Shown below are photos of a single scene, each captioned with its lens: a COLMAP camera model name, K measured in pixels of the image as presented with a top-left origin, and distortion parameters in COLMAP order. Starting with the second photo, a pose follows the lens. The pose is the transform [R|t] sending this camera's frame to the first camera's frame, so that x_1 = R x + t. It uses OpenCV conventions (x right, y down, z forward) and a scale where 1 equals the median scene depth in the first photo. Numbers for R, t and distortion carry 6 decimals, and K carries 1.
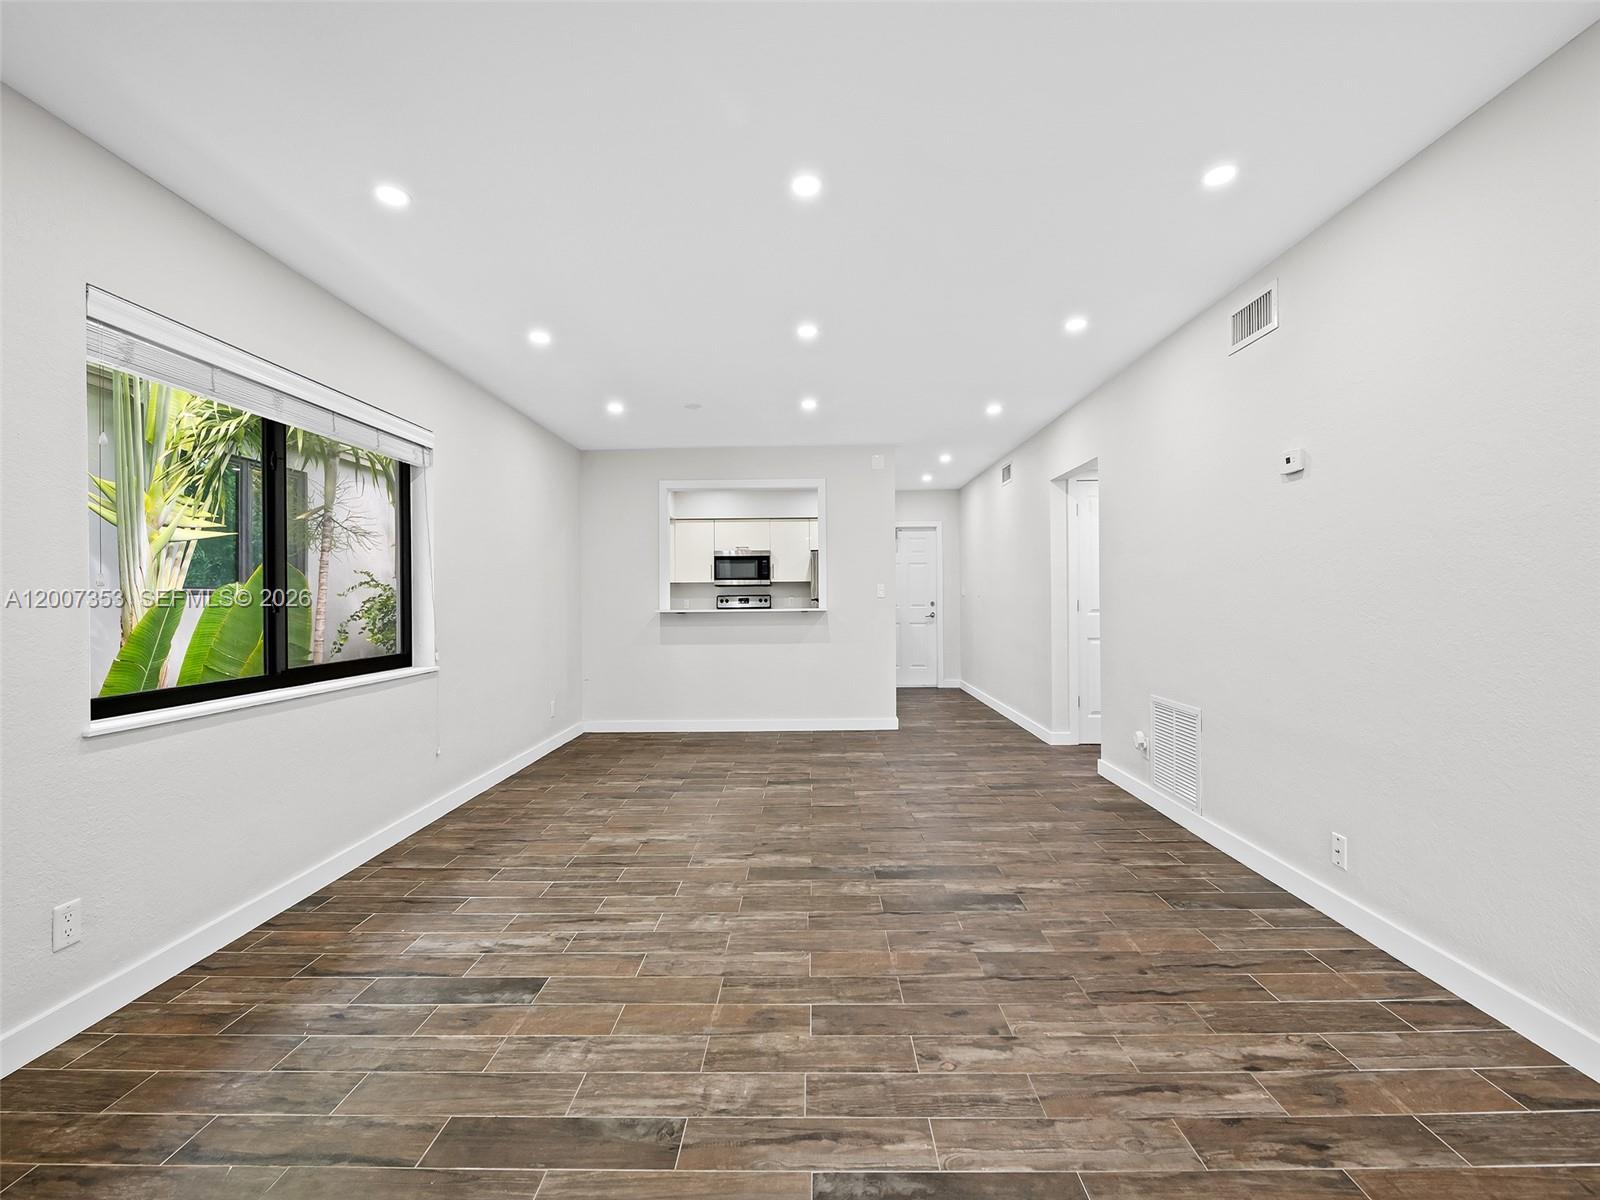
lens RADIAL K [[646.3, 0, 805.6], [0, 646.3, 600.4], [0, 0, 1]] dist [-0.000196, -0.001958]
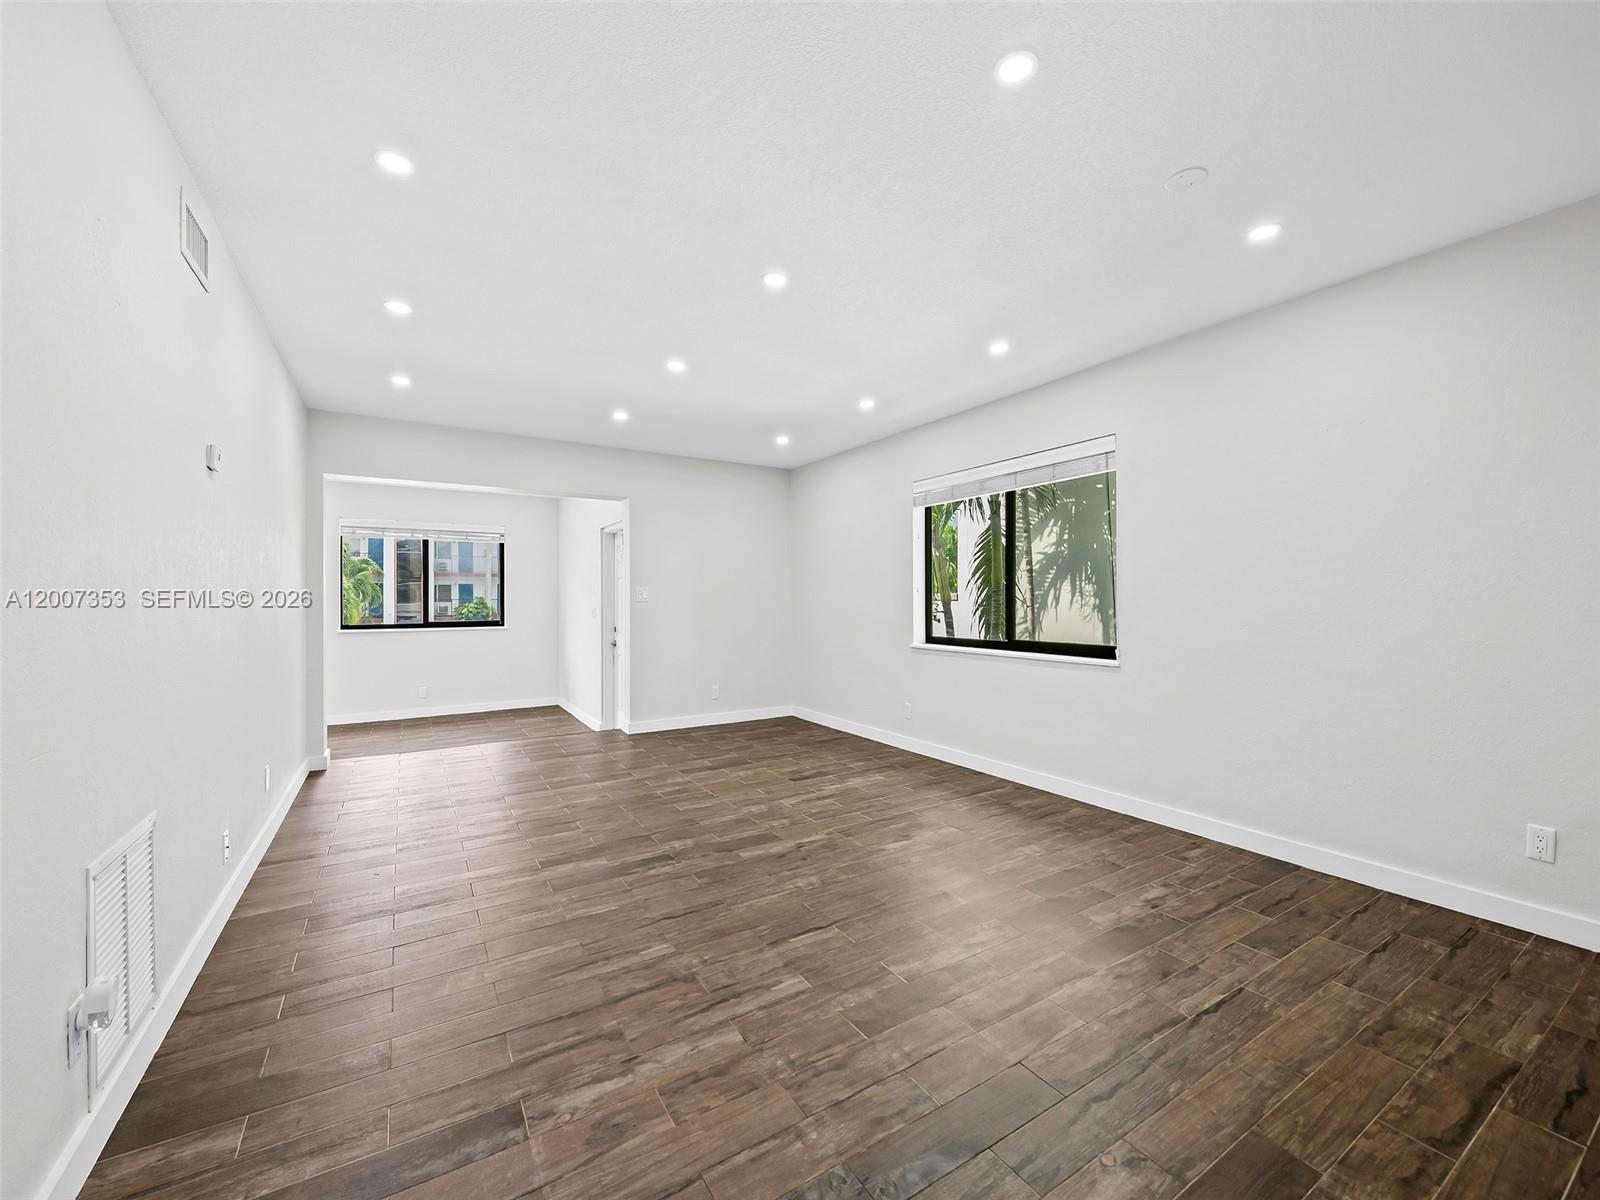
lens RADIAL K [[646.3, 0, 811.6], [0, 646.3, 600.8], [0, 0, 1]] dist [-0.000196, -0.001958]
pose [[-0.839600, 0.014791, -0.543004, 0.496546], [0.010022, 0.999881, 0.011740, -0.017659], [0.543113, 0.004415, -0.839648, 2.041509]]
